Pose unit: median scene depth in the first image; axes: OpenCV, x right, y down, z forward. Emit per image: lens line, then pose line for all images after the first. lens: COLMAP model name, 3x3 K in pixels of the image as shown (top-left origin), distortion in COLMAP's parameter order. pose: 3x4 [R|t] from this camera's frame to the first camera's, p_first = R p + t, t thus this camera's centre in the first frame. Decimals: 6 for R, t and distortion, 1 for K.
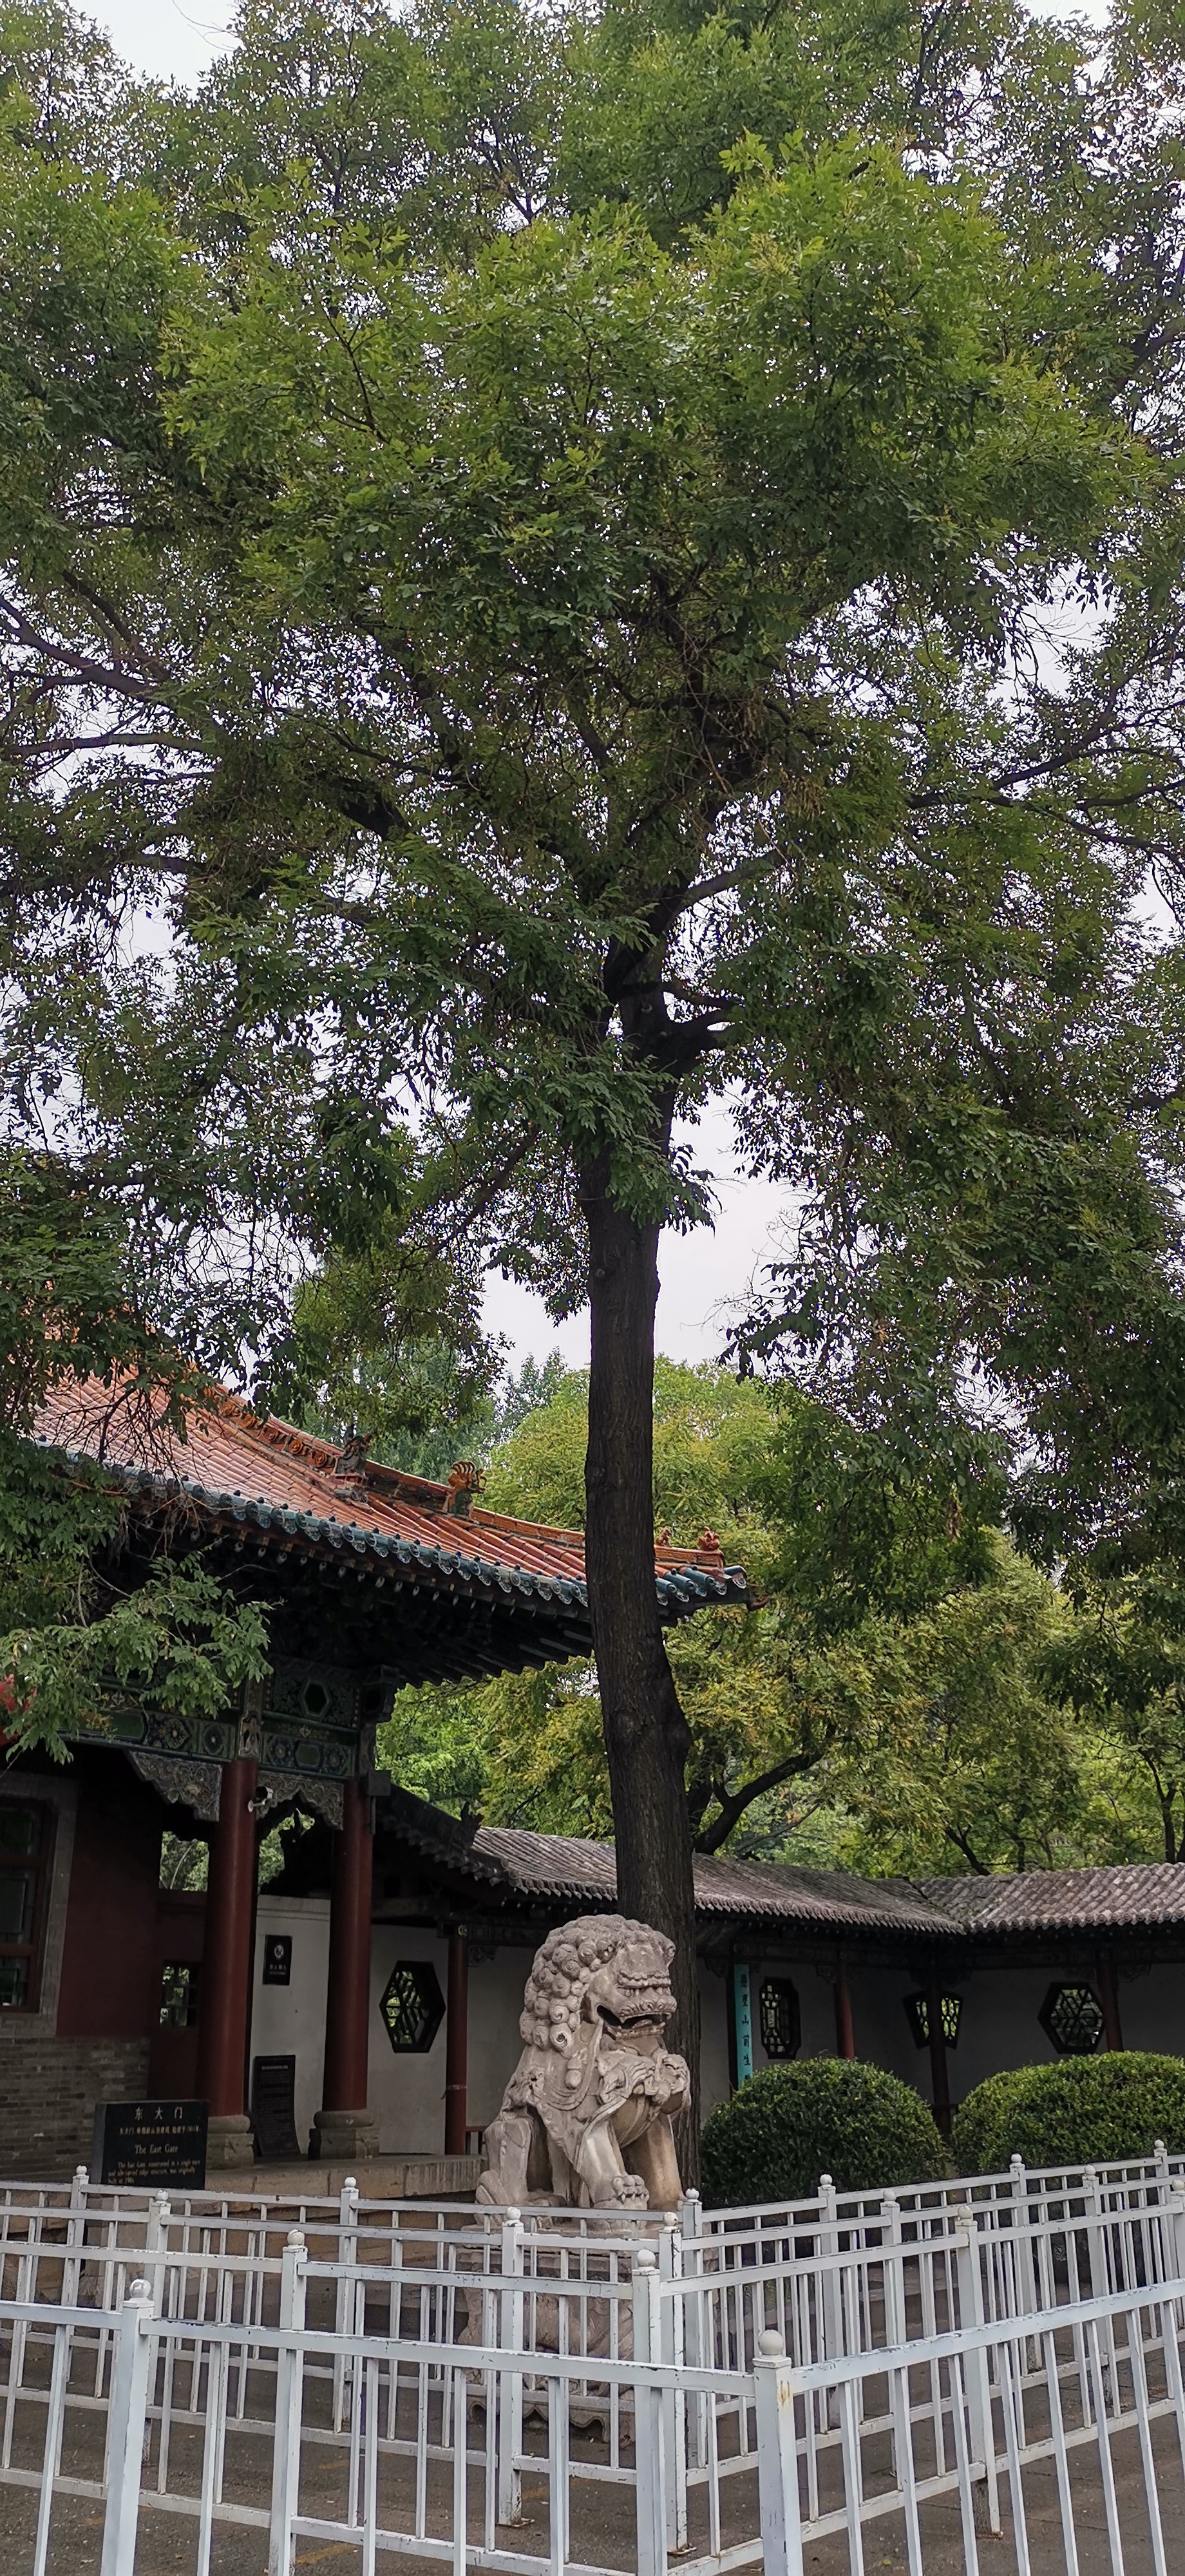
lens RADIAL K [[1913.2, 0, 592.5], [0, 1913.2, 1288.0], [0, 0, 1]] dist [0.067477, -0.079599]
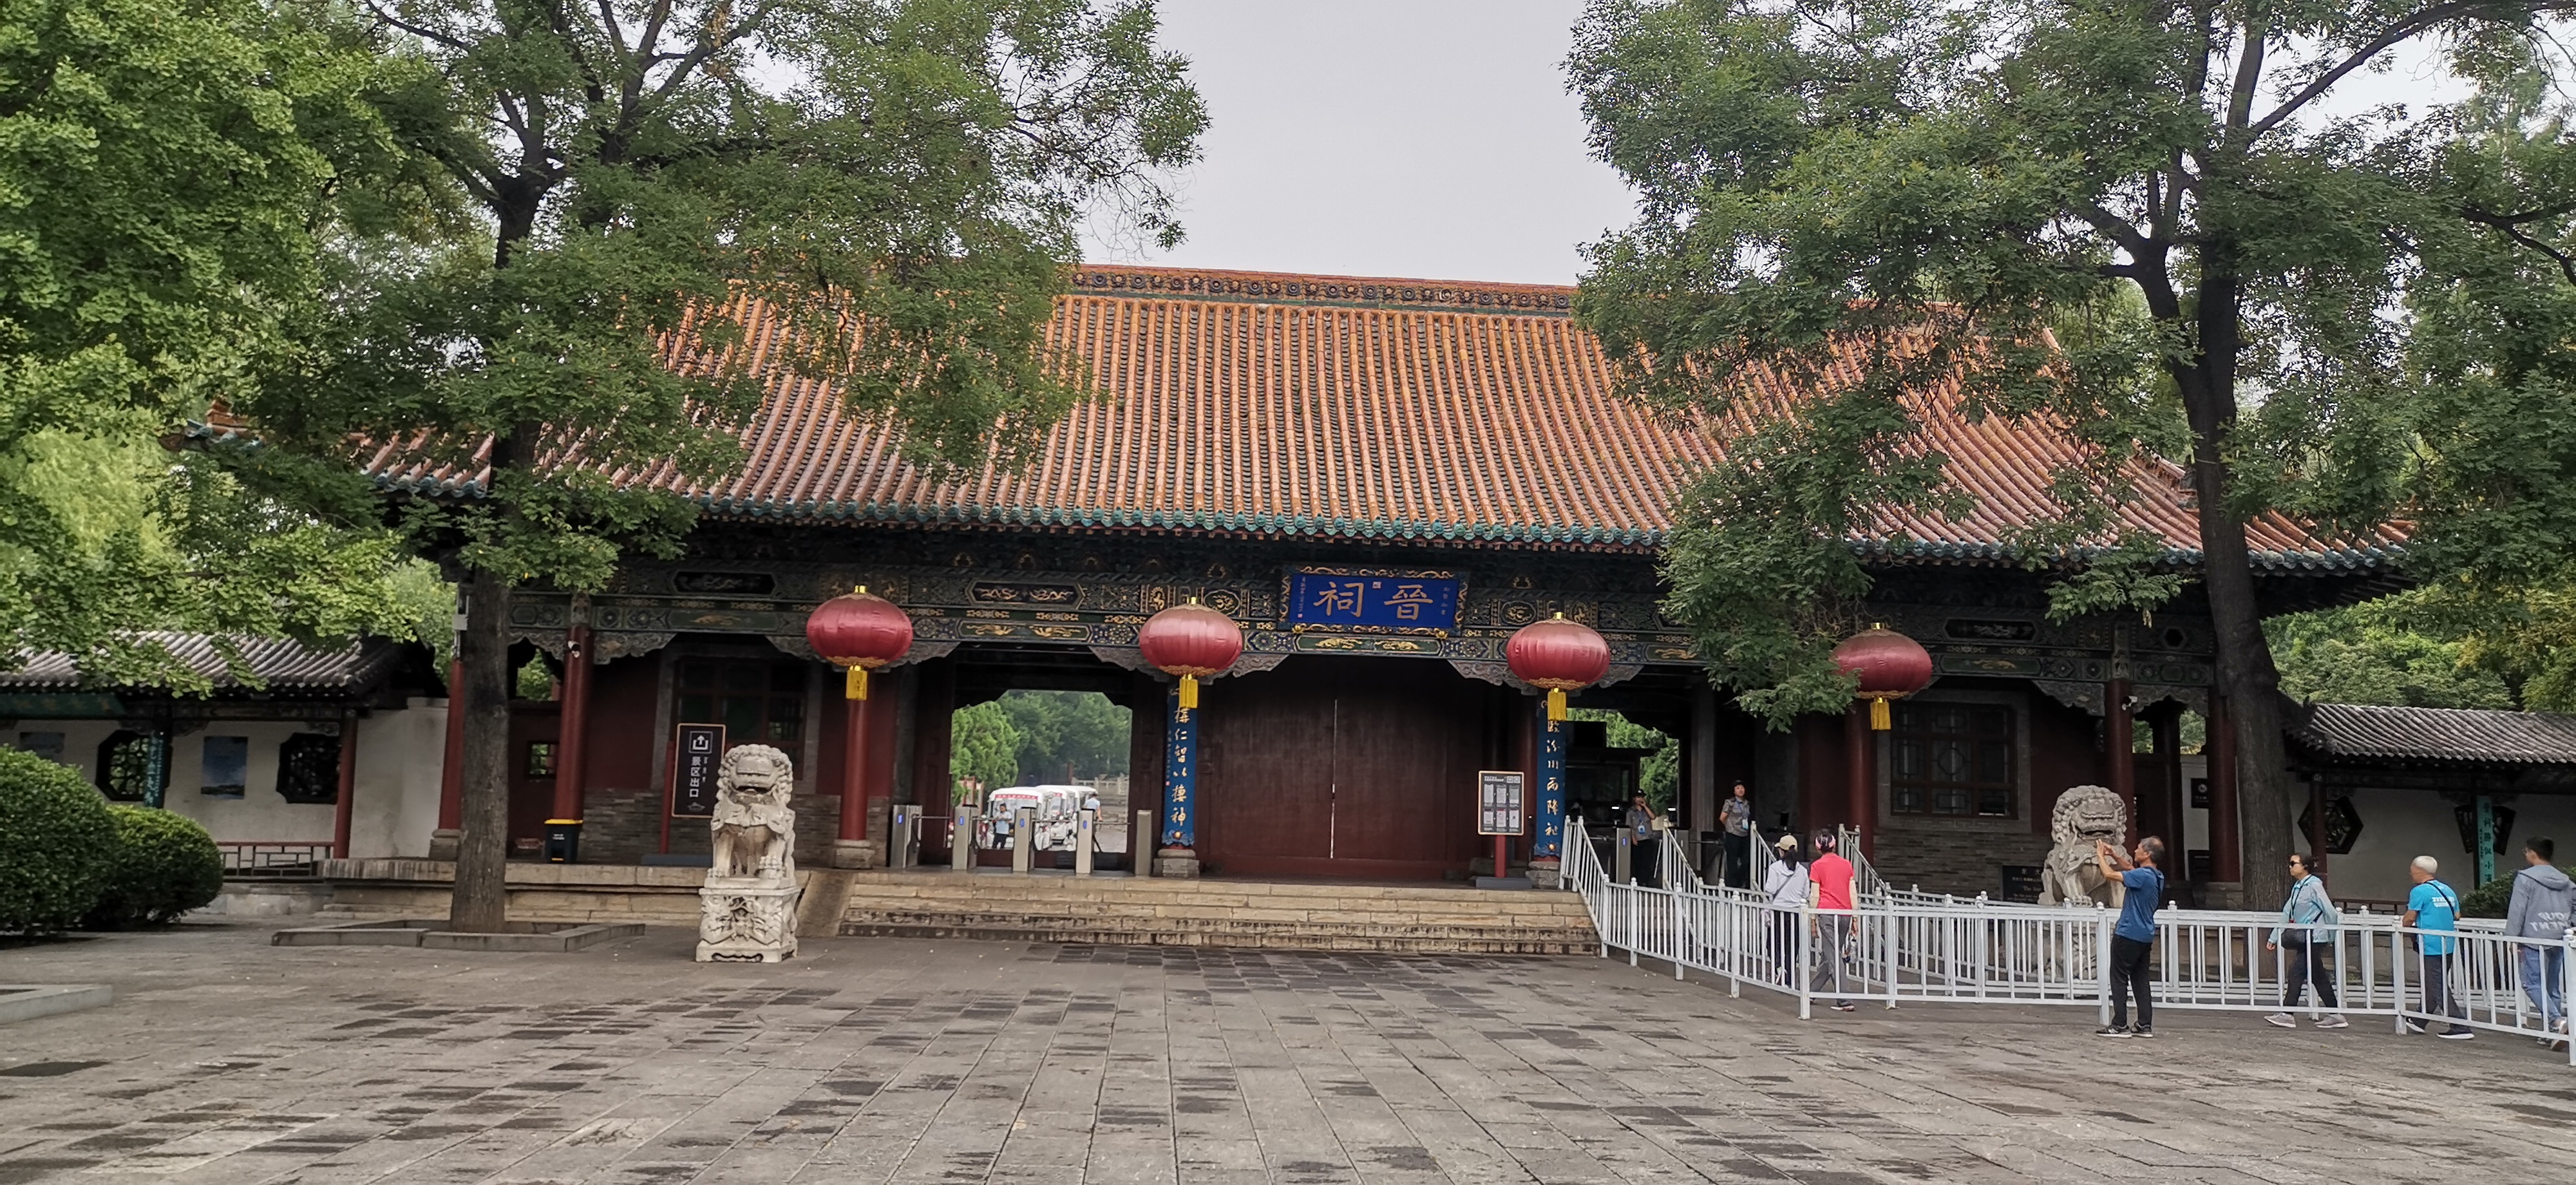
lens RADIAL K [[1913.2, 0, 1288.0], [0, 1913.2, 592.5], [0, 0, 1]] dist [0.067477, -0.079599]
pose [[0.645646, -0.062664, -0.761062, 0.622423], [0.247720, 0.959919, 0.131116, -0.218440], [0.722341, -0.273184, 0.635290, -0.540376]]
